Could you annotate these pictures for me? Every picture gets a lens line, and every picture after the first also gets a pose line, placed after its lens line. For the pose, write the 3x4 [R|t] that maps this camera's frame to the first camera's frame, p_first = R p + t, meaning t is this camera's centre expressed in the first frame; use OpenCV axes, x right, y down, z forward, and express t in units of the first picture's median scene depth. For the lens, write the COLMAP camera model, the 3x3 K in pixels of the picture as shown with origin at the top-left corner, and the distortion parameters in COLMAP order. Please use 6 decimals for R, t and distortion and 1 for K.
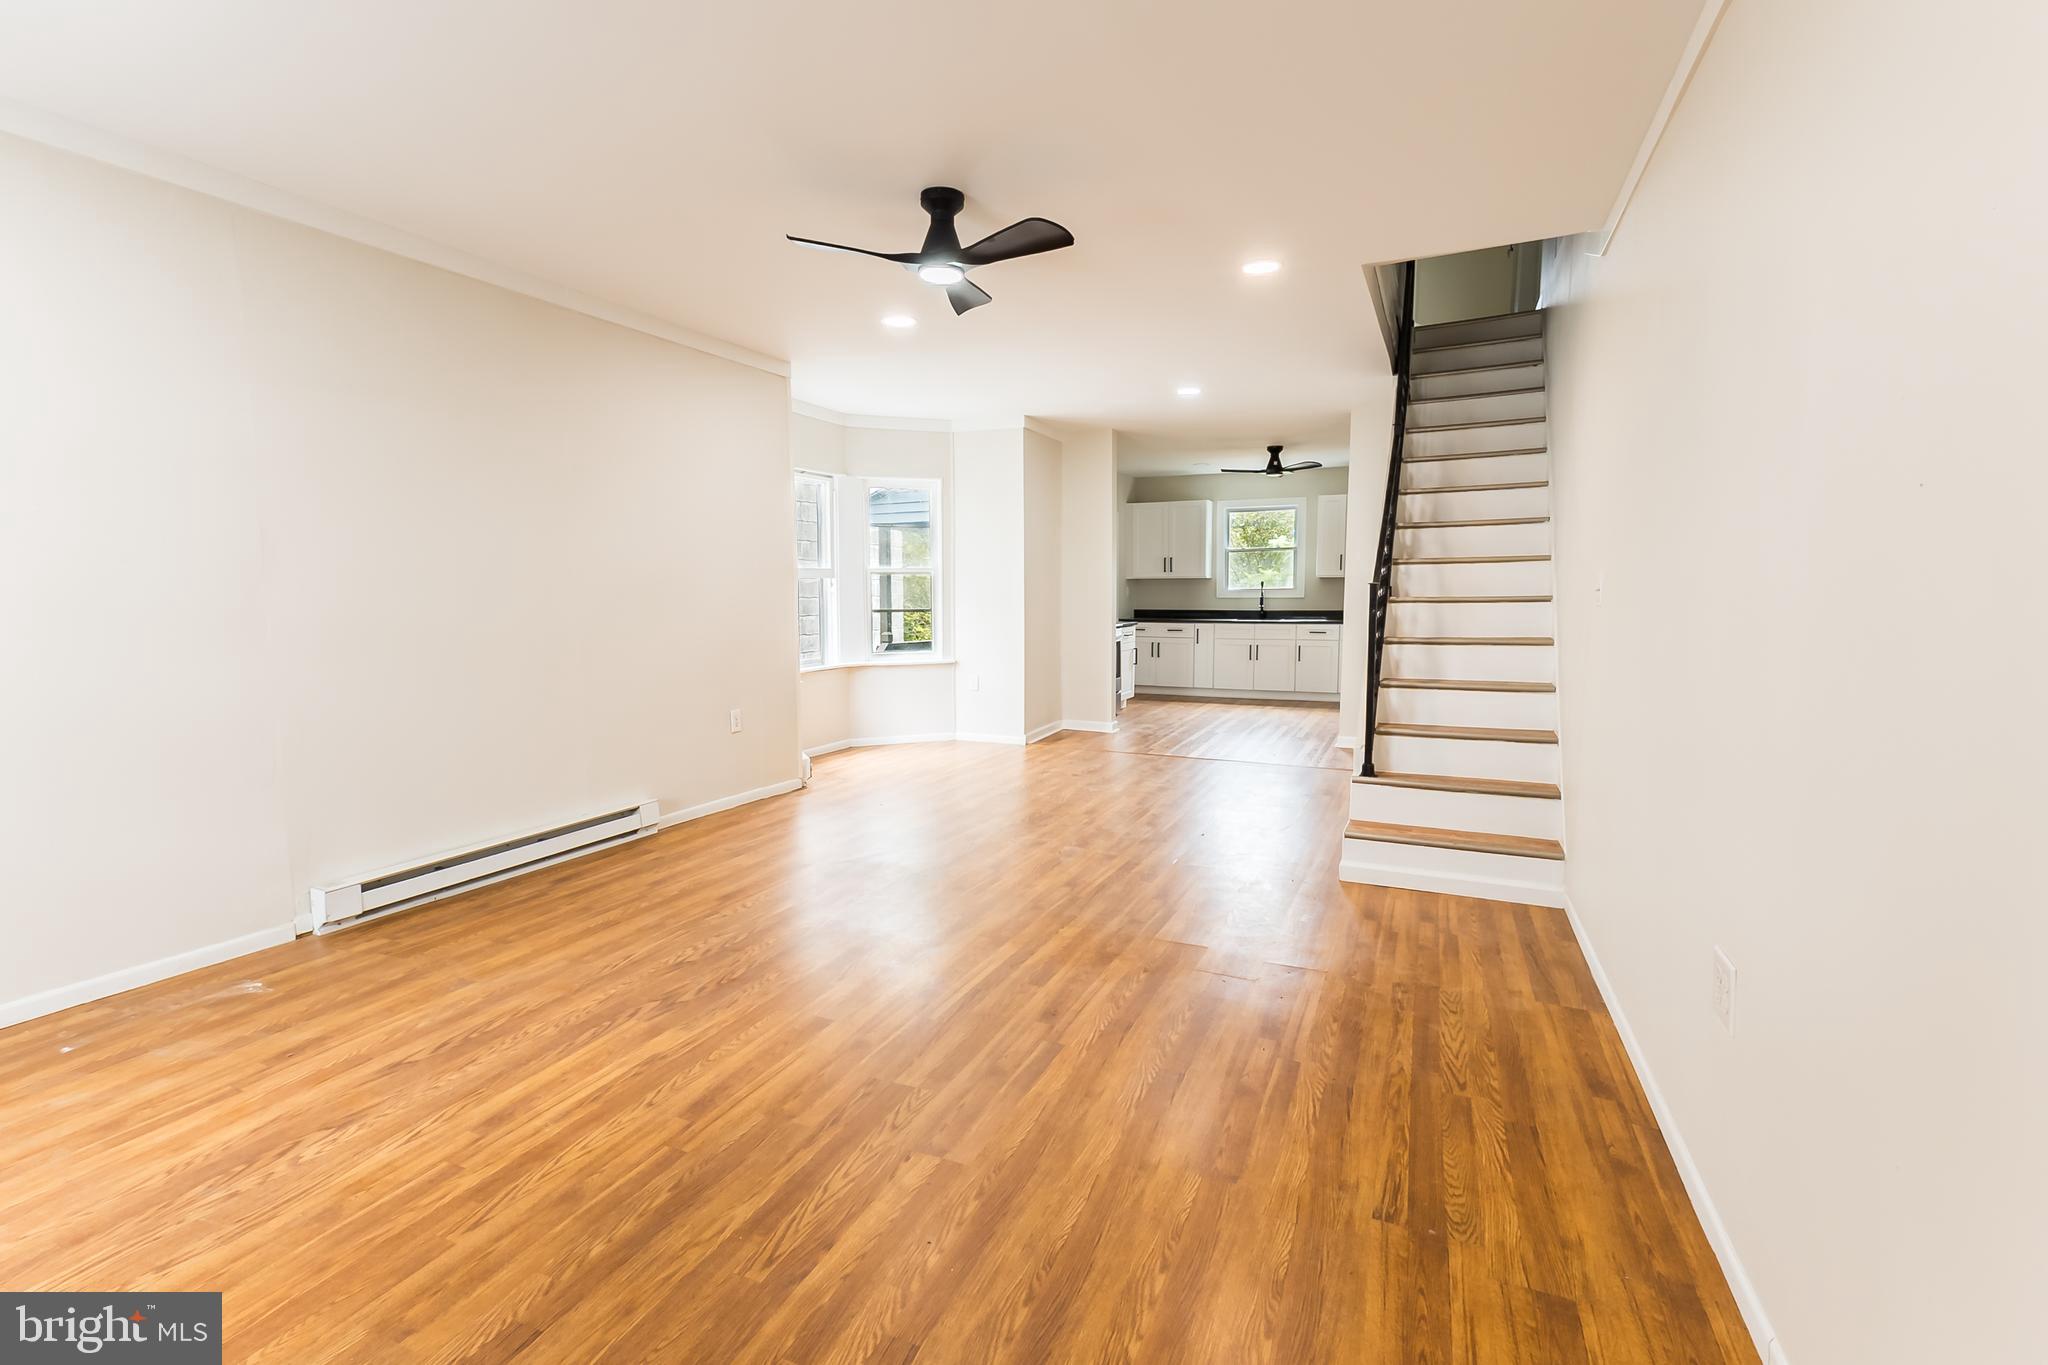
lens RADIAL K [[923.7, 0, 1019.9], [0, 923.7, 684.8], [0, 0, 1]] dist [0.017573, -0.000885]
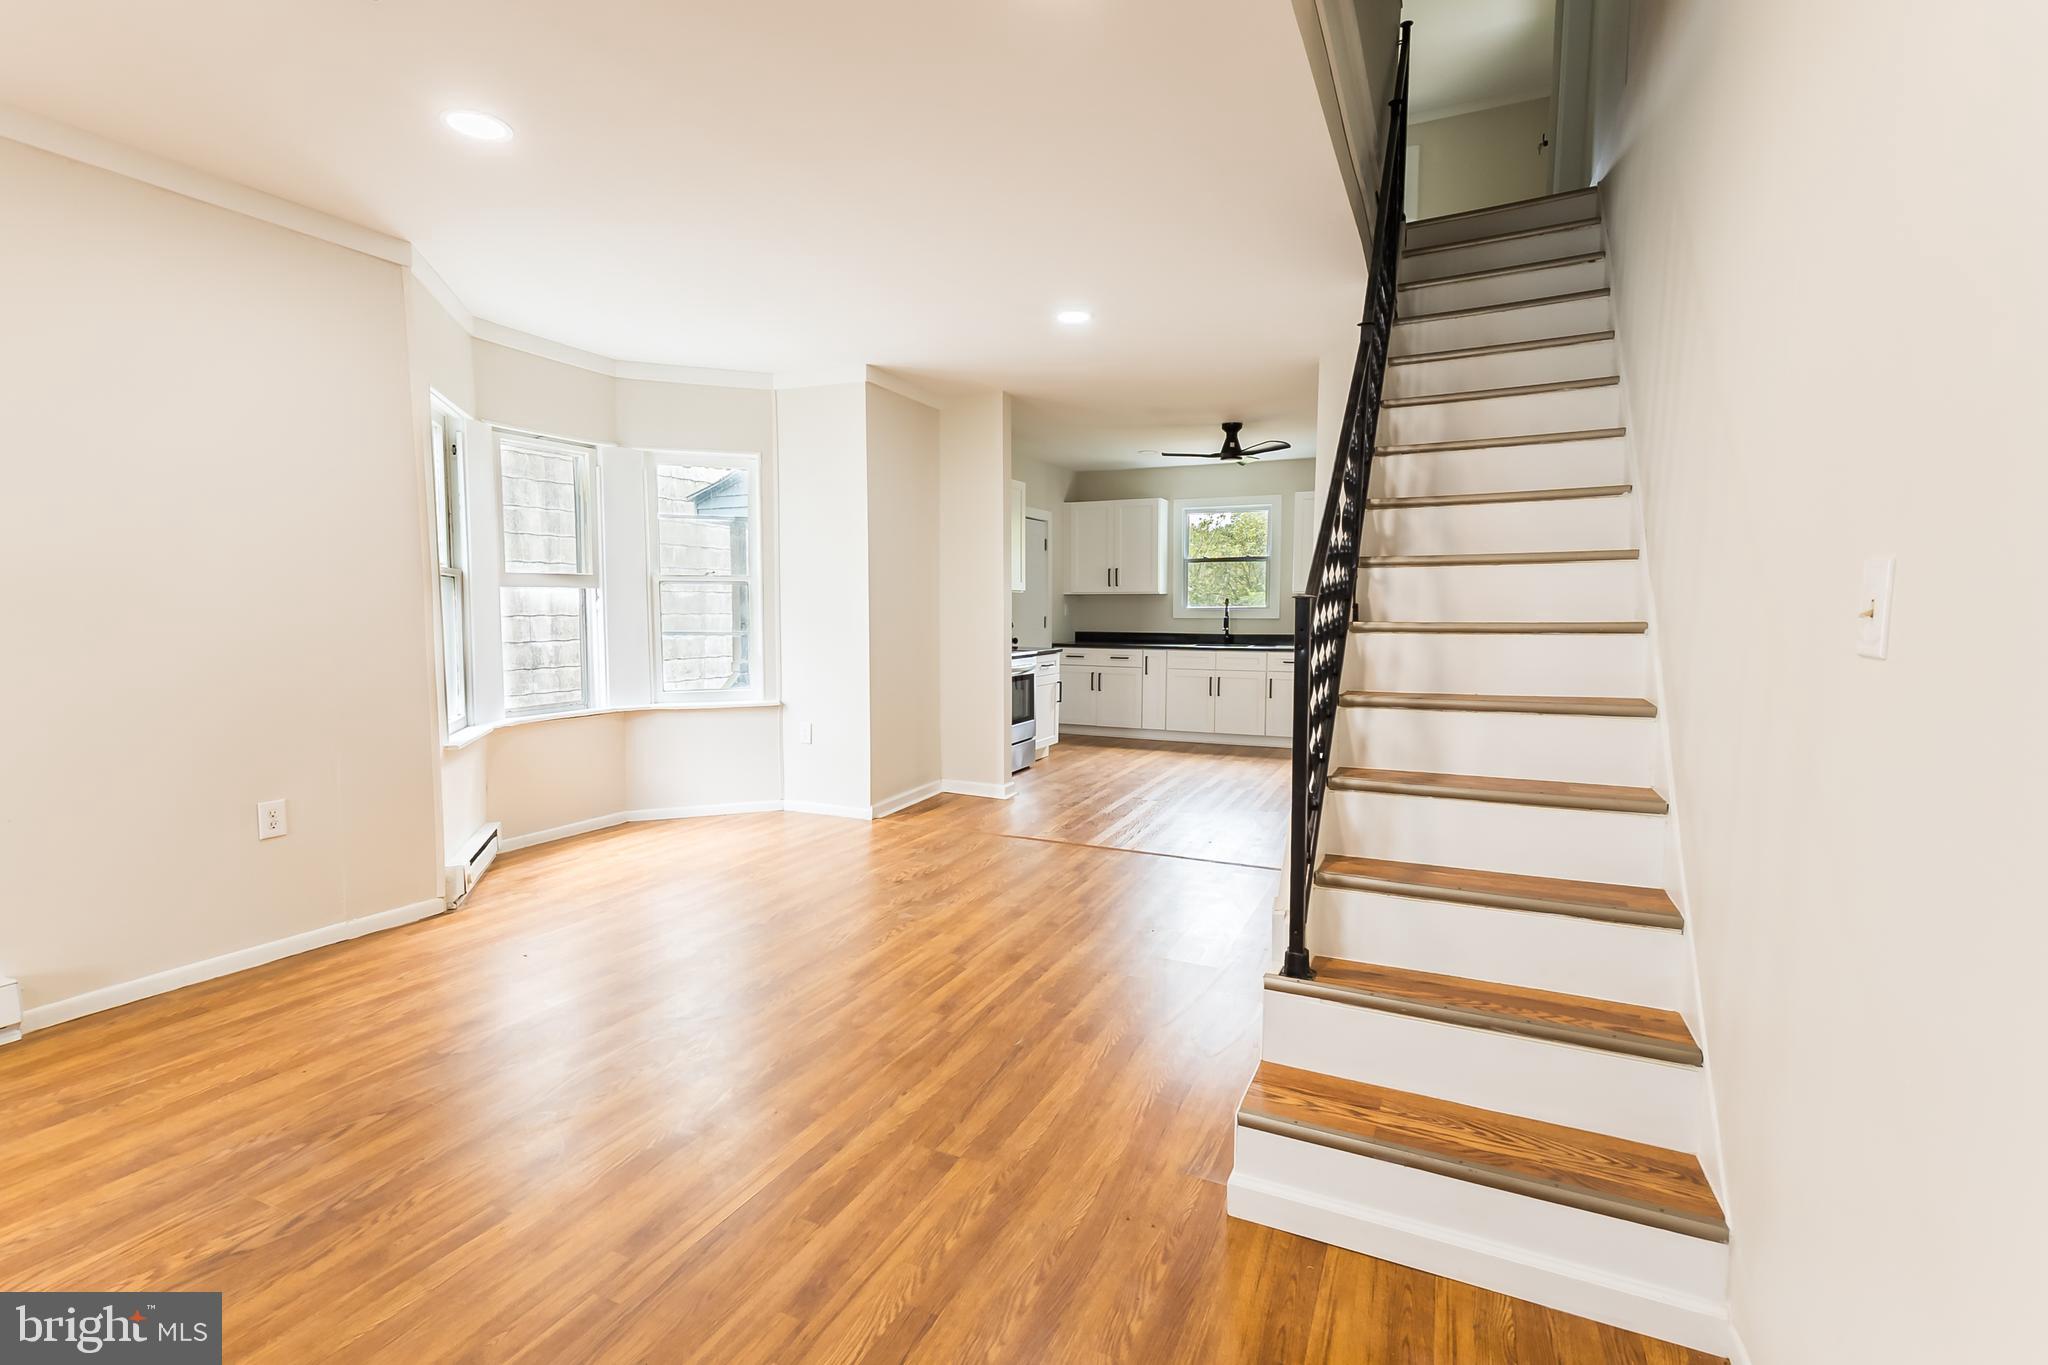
lens RADIAL K [[923.7, 0, 1021.3], [0, 923.7, 681.0], [0, 0, 1]] dist [0.017573, -0.000885]
pose [[0.999931, 0.007454, -0.009133, 0.156527], [-0.007662, 0.999707, -0.022976, -0.034077], [0.008959, 0.023044, 0.999694, 0.333712]]
